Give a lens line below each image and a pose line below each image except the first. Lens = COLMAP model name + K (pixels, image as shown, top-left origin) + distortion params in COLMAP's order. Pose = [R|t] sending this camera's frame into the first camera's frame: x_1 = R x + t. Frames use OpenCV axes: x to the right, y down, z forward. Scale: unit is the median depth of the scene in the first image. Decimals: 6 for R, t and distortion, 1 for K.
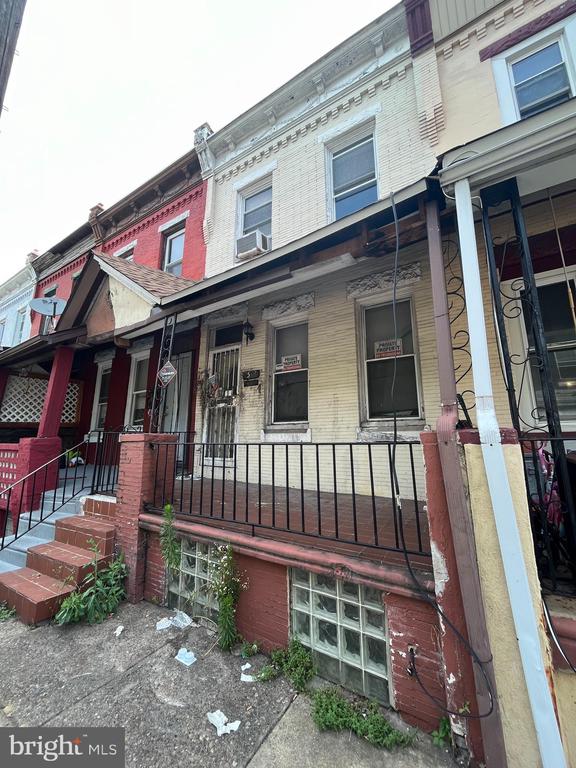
lens RADIAL K [[308.7, 0, 283.0], [0, 308.7, 383.0], [0, 0, 1]] dist [-0.004991, -0.000124]
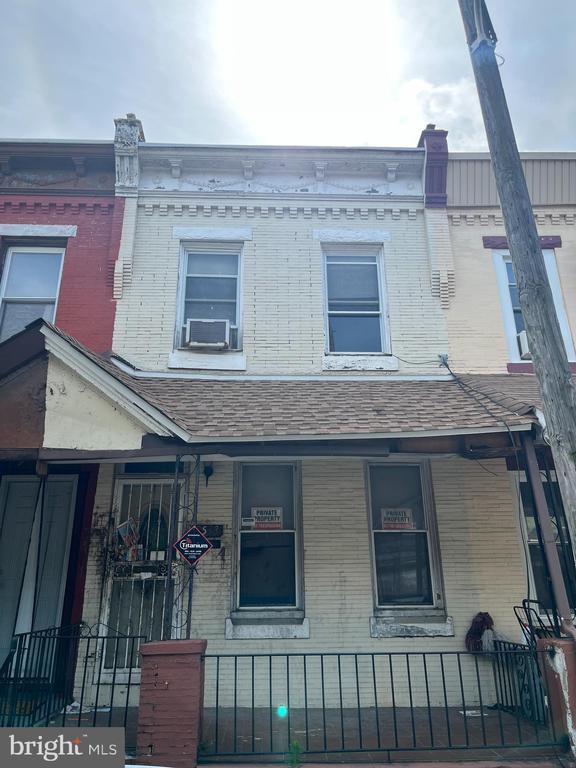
lens RADIAL K [[582.0, 0, 290.3], [0, 582.0, 381.1], [0, 0, 1]] dist [0.050970, -0.072465]
pose [[0.829084, 0.189036, 0.526199, -0.772406], [-0.095032, 0.975062, -0.200556, -0.119991], [-0.550989, 0.116272, 0.826373, -0.211770]]
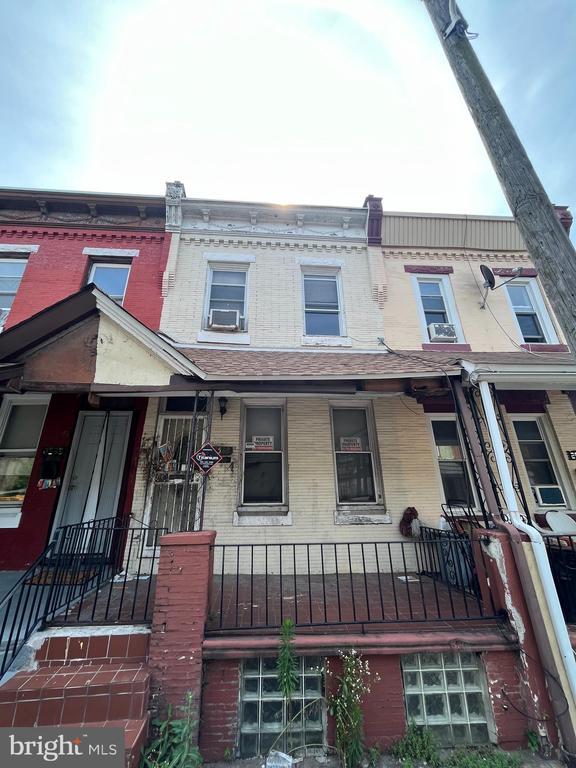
lens RADIAL K [[308.7, 0, 283.0], [0, 308.7, 383.0], [0, 0, 1]] dist [-0.004991, -0.000124]
pose [[0.809954, 0.197260, 0.552325, -0.590906], [-0.103179, 0.974979, -0.196902, -0.071534], [-0.577346, 0.102493, 0.810041, 0.094736]]
